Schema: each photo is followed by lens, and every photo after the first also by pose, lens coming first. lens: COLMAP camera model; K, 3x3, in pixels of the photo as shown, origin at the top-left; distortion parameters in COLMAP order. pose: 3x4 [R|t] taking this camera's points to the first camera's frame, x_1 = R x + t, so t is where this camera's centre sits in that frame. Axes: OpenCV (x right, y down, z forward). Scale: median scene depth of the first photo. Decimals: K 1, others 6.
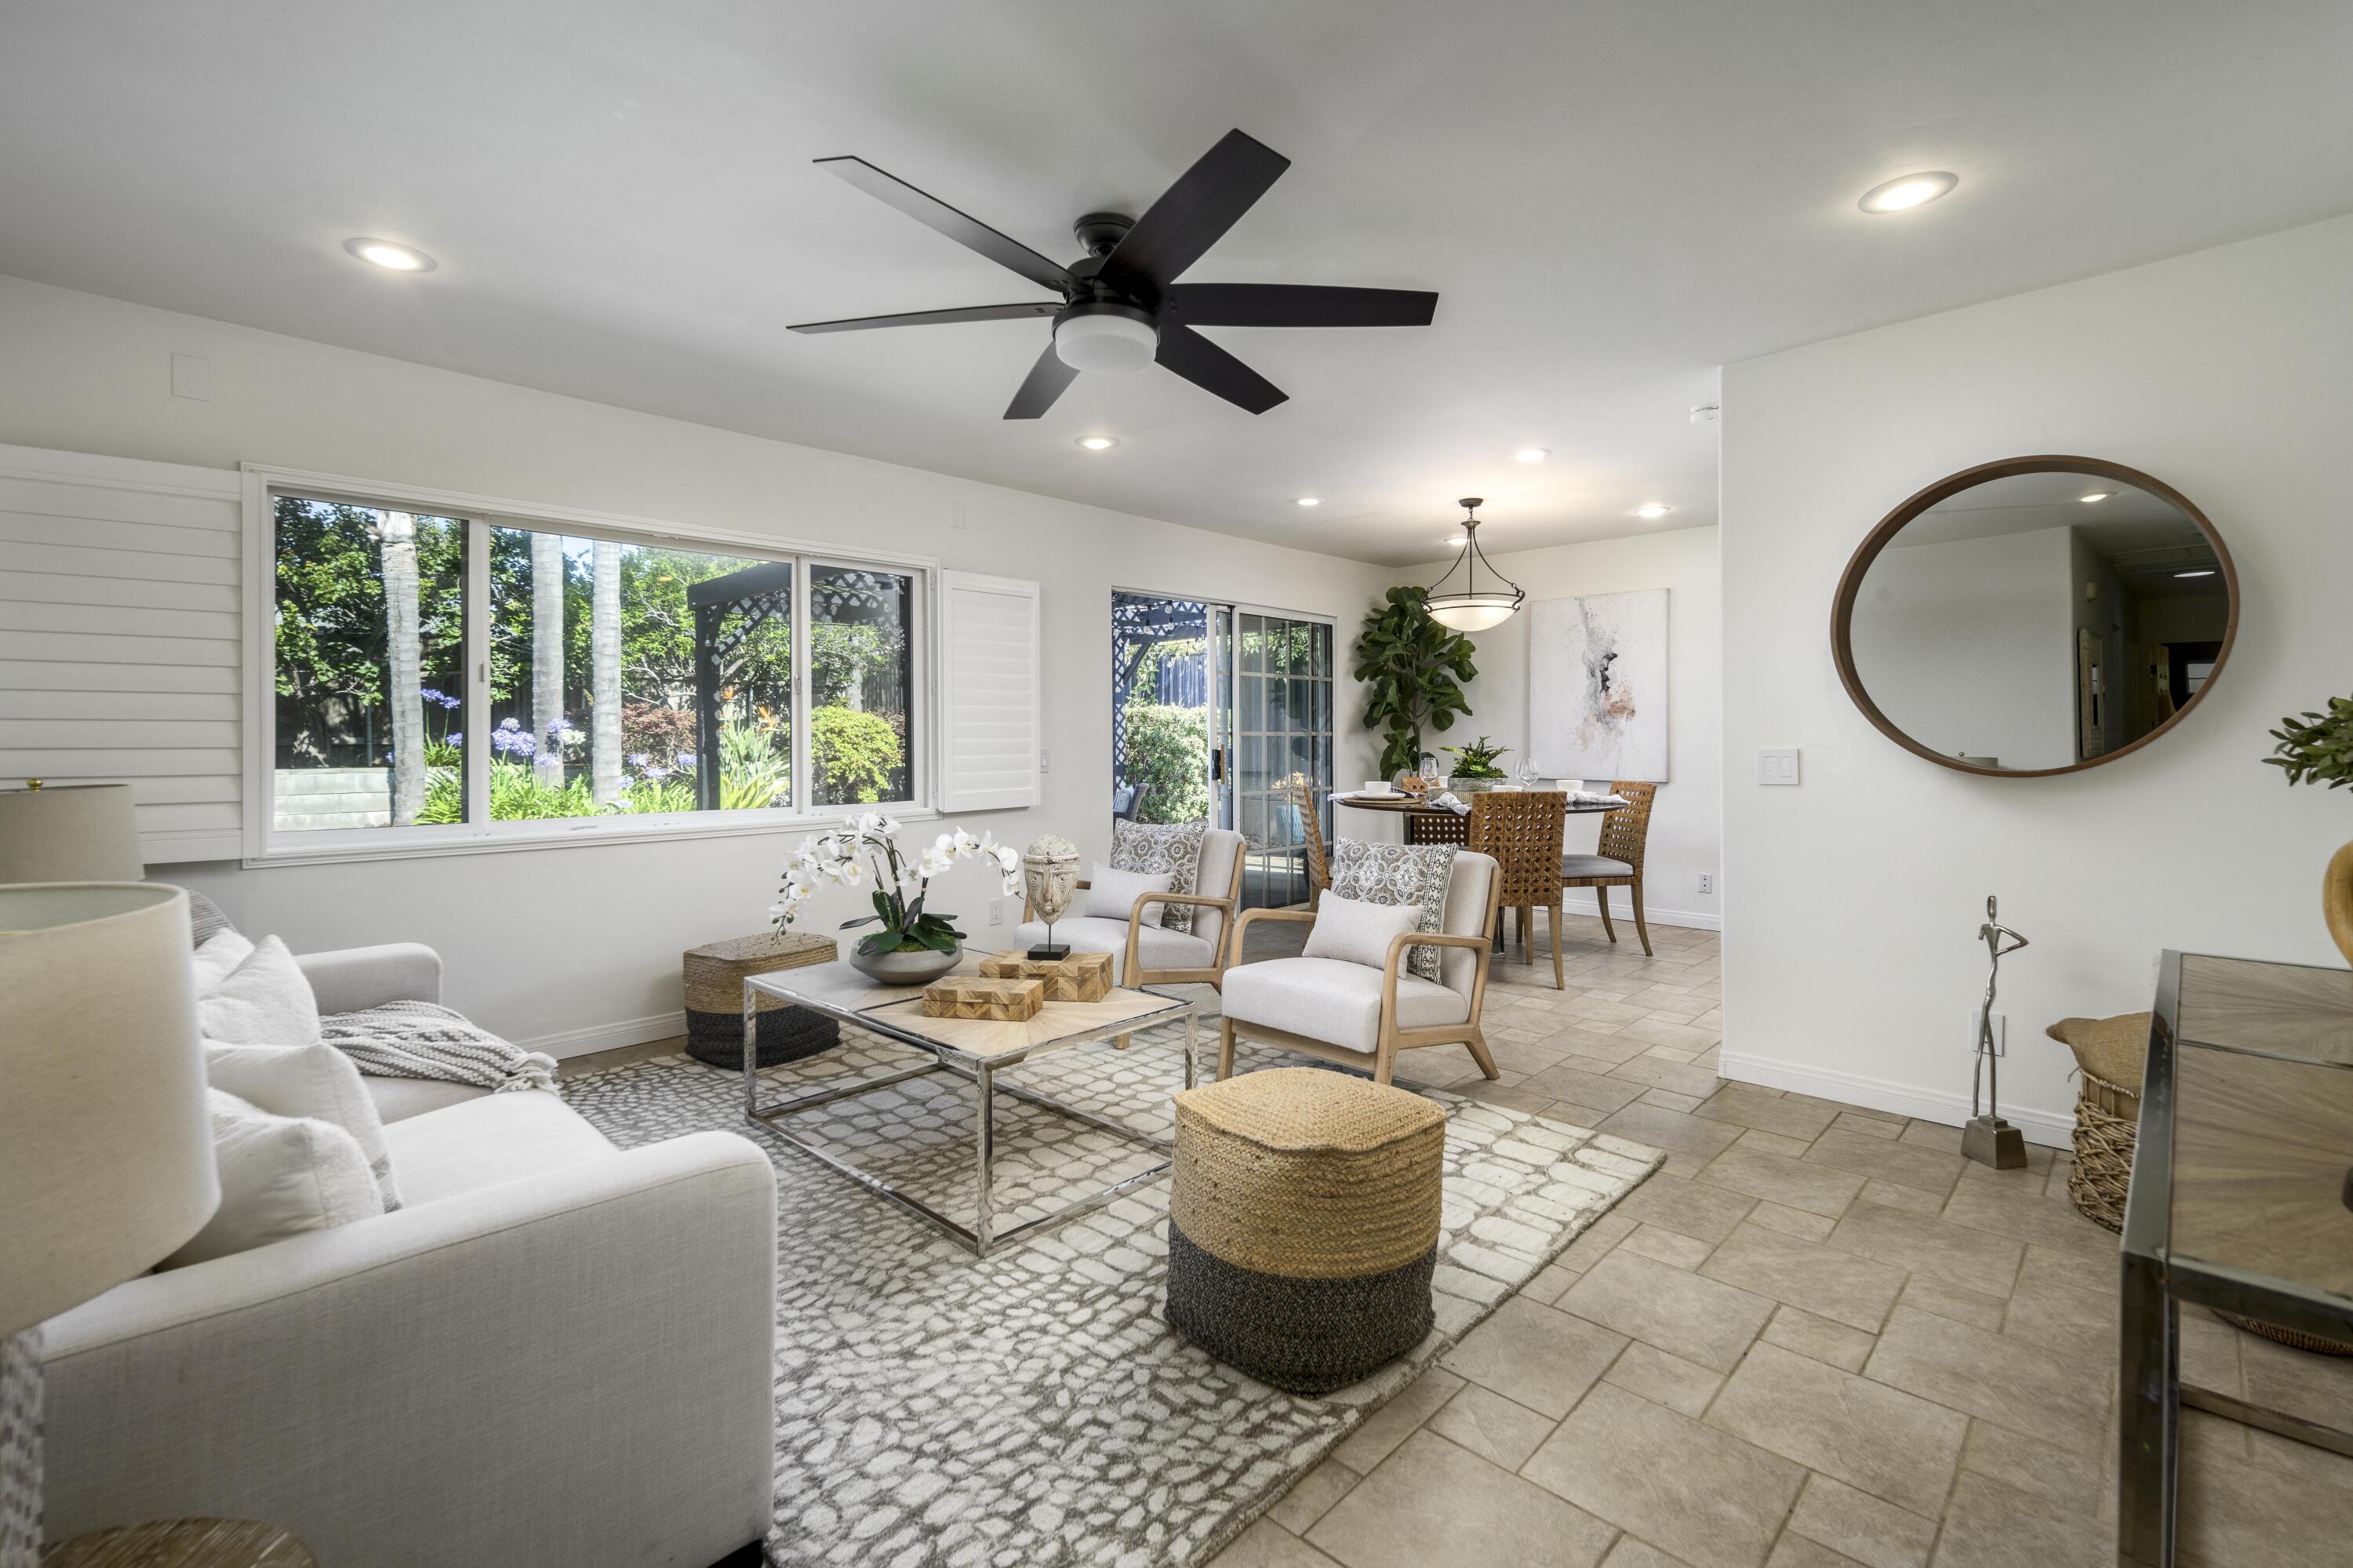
lens RADIAL K [[1034.9, 0, 1176.9], [0, 1034.9, 737.3], [0, 0, 1]] dist [-0.003224, -0.000526]
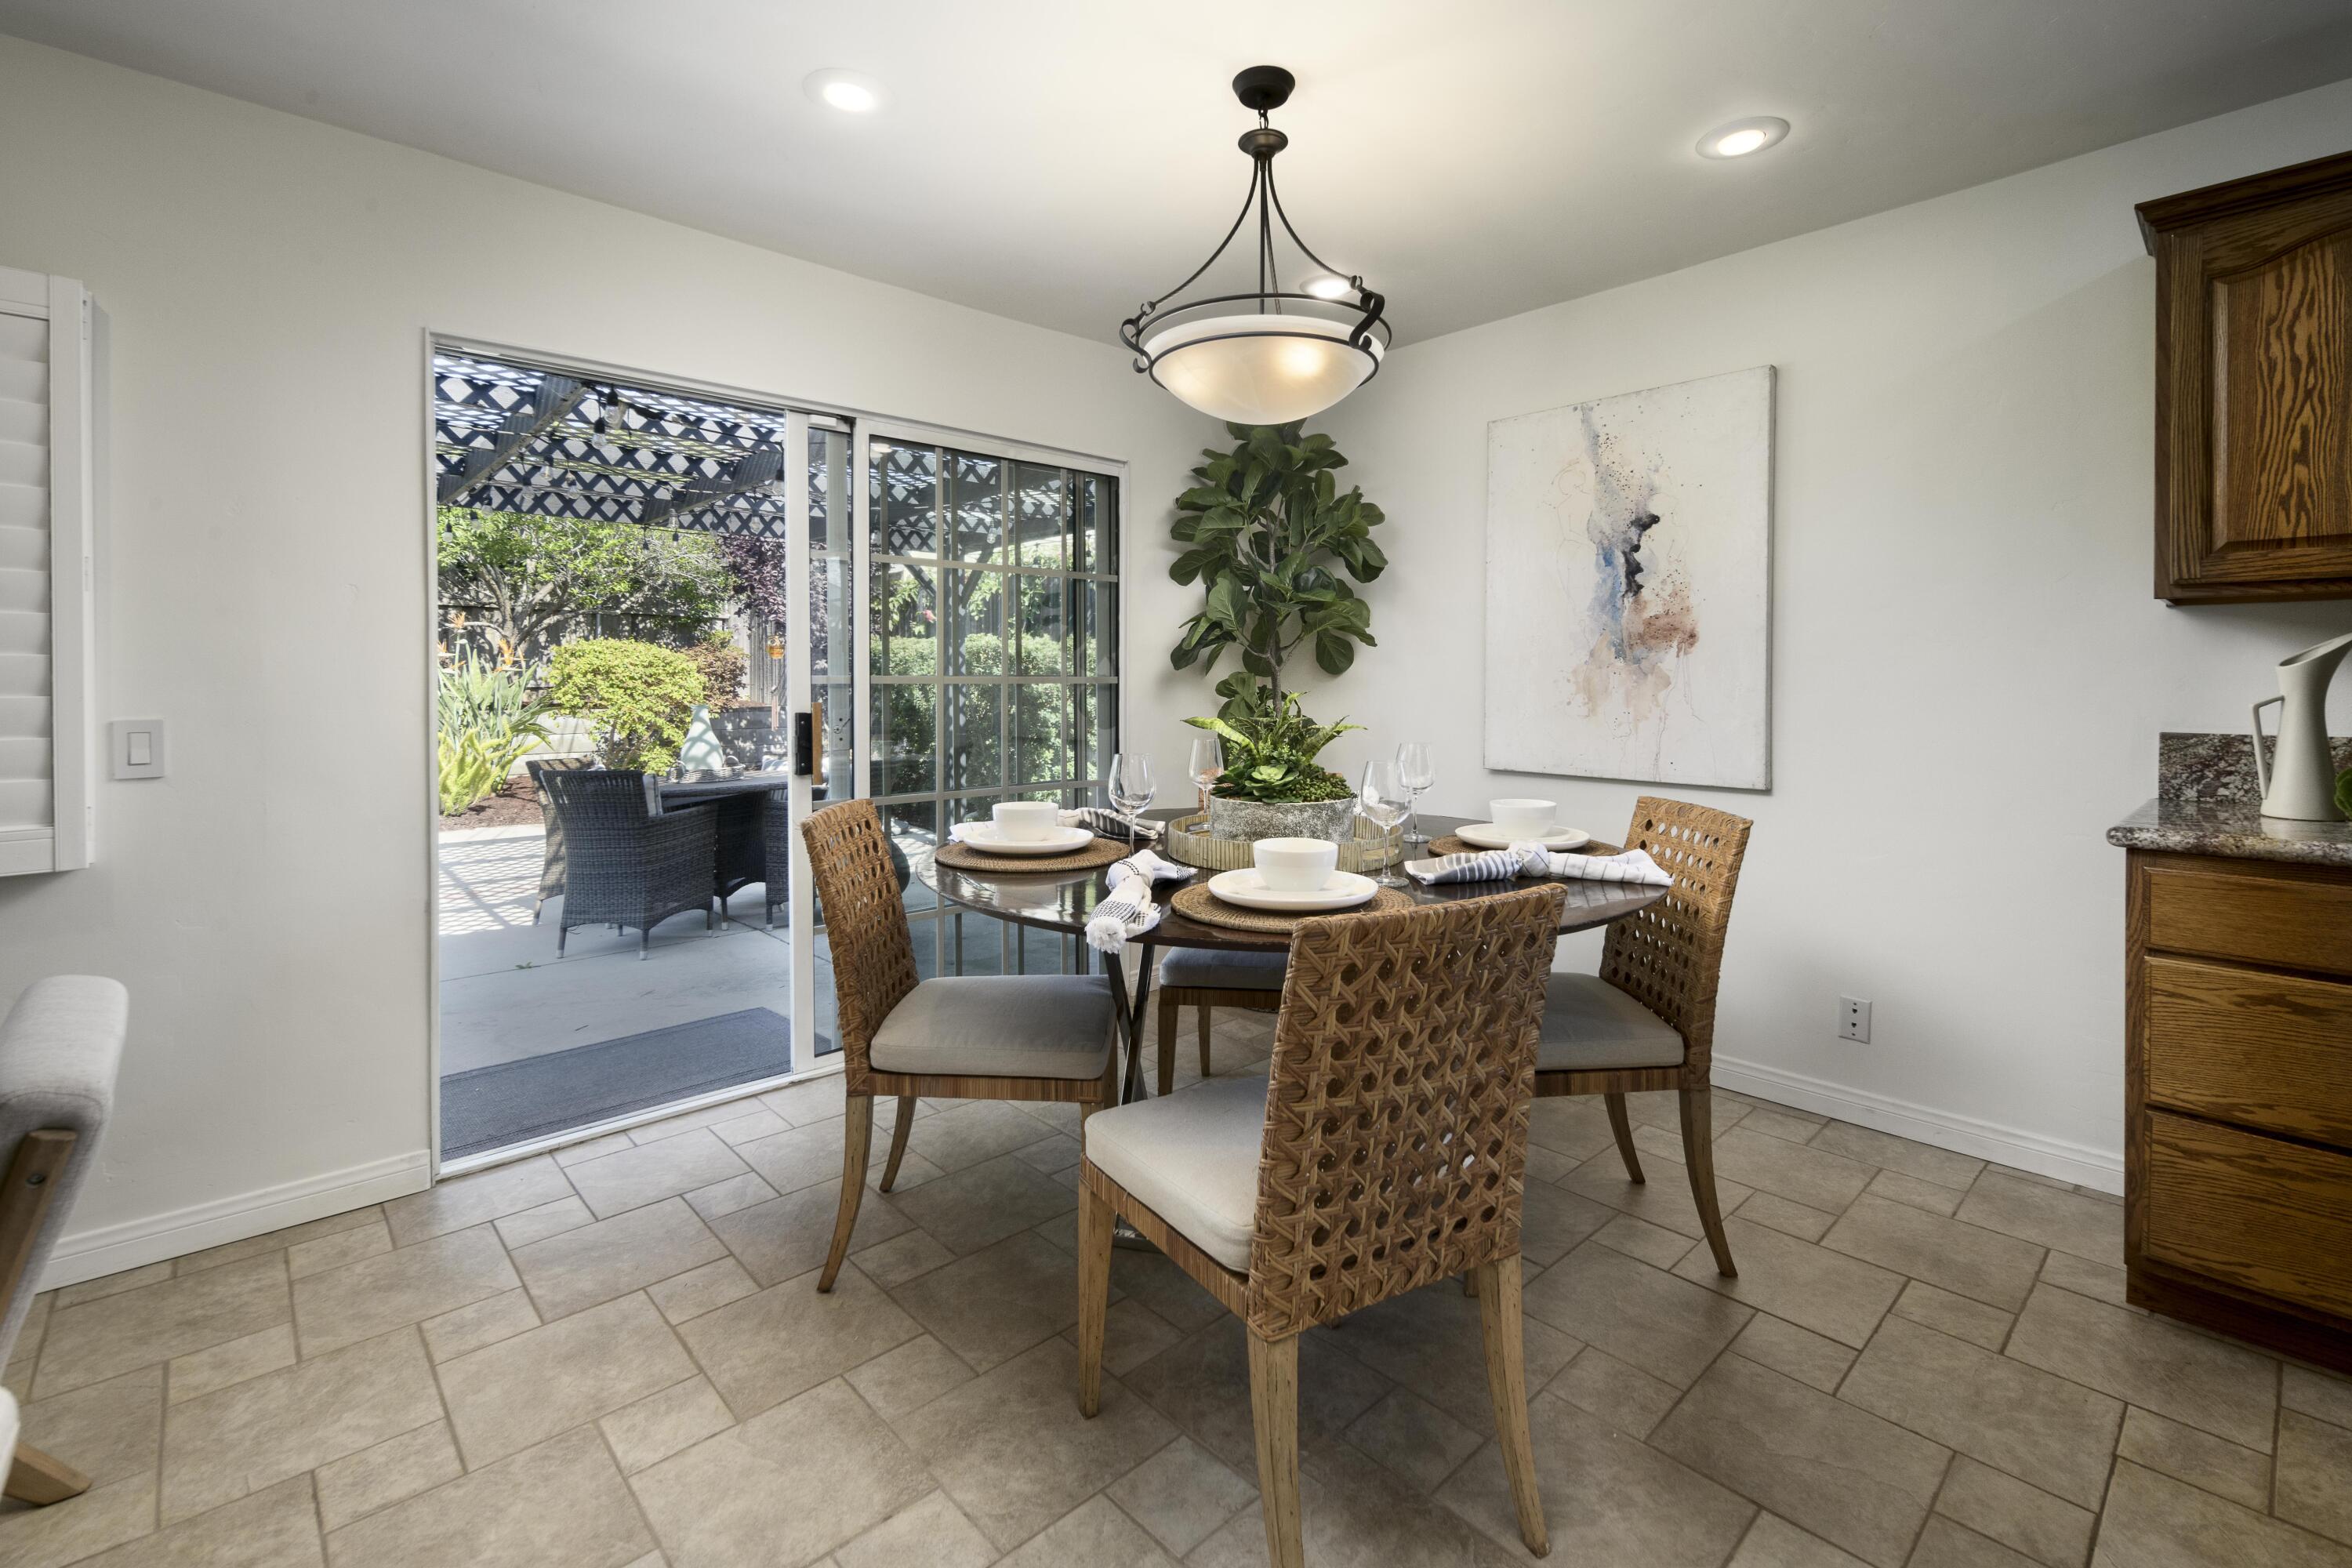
lens RADIAL K [[1034.4, 0, 1181.7], [0, 1034.4, 685.3], [0, 0, 1]] dist [-0.003224, -0.000526]
pose [[0.998687, 0.005065, -0.050973, 0.231400], [-0.004757, 0.999970, 0.006170, -0.004560], [0.051002, -0.005919, 0.998681, 0.514538]]
